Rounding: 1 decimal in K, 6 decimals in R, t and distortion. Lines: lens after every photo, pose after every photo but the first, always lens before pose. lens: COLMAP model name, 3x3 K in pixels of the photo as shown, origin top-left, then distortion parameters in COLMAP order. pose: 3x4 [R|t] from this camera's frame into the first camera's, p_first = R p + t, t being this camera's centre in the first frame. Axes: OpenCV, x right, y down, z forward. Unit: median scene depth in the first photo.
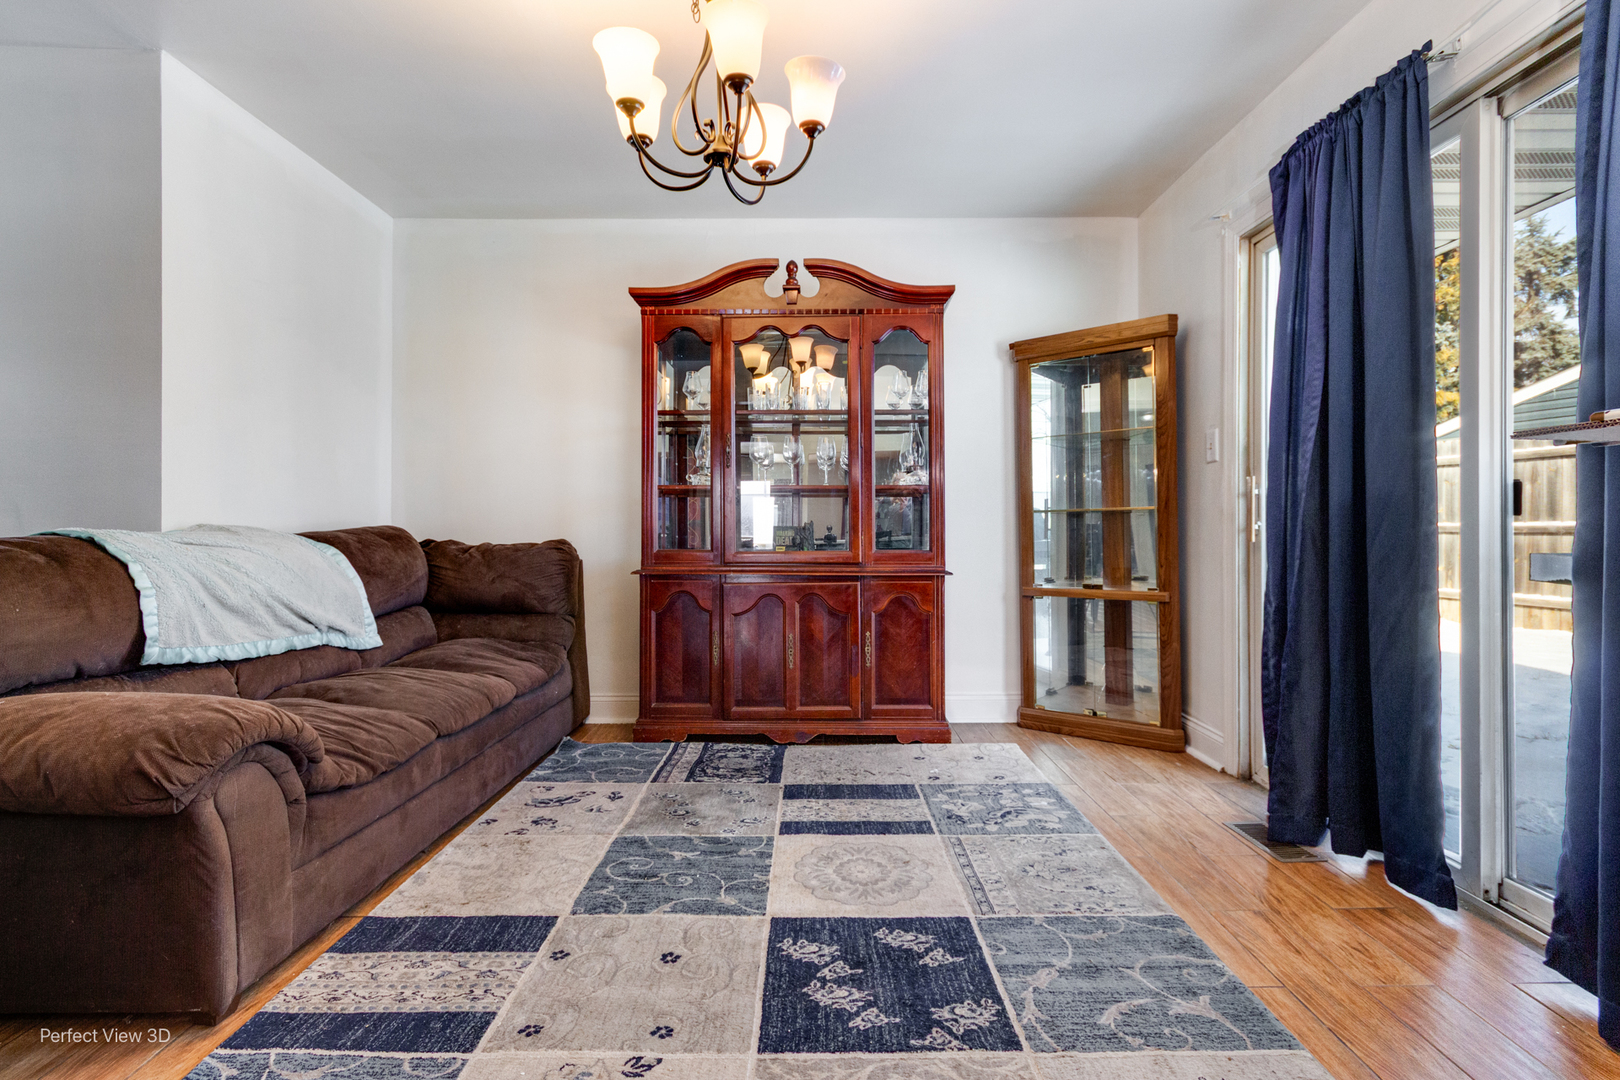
lens RADIAL K [[752.1, 0, 813.1], [0, 752.1, 523.9], [0, 0, 1]] dist [0.003162, 0.000904]
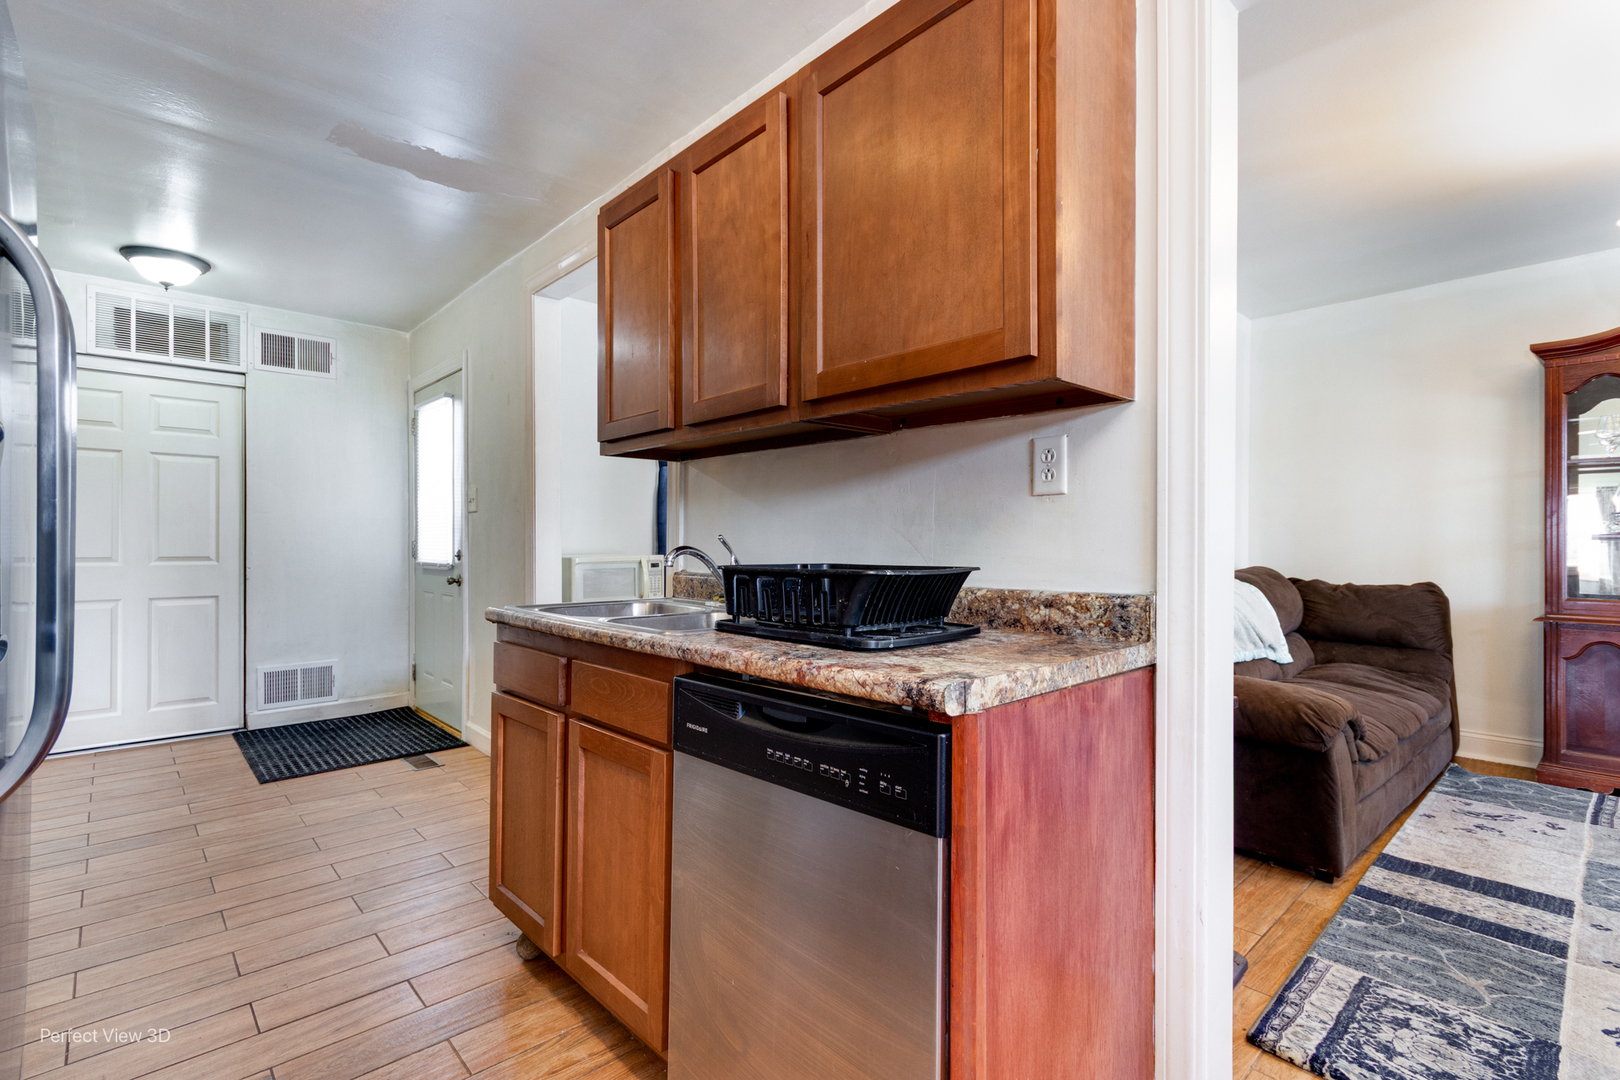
lens RADIAL K [[752.4, 0, 810.0], [0, 752.4, 540.0], [0, 0, 1]] dist [0.001003, 0.004647]
pose [[0.677713, -0.001383, -0.735325, -0.190595], [0.001734, 0.999998, -0.000283, -0.057883], [0.735324, -0.001083, 0.677714, -0.557262]]
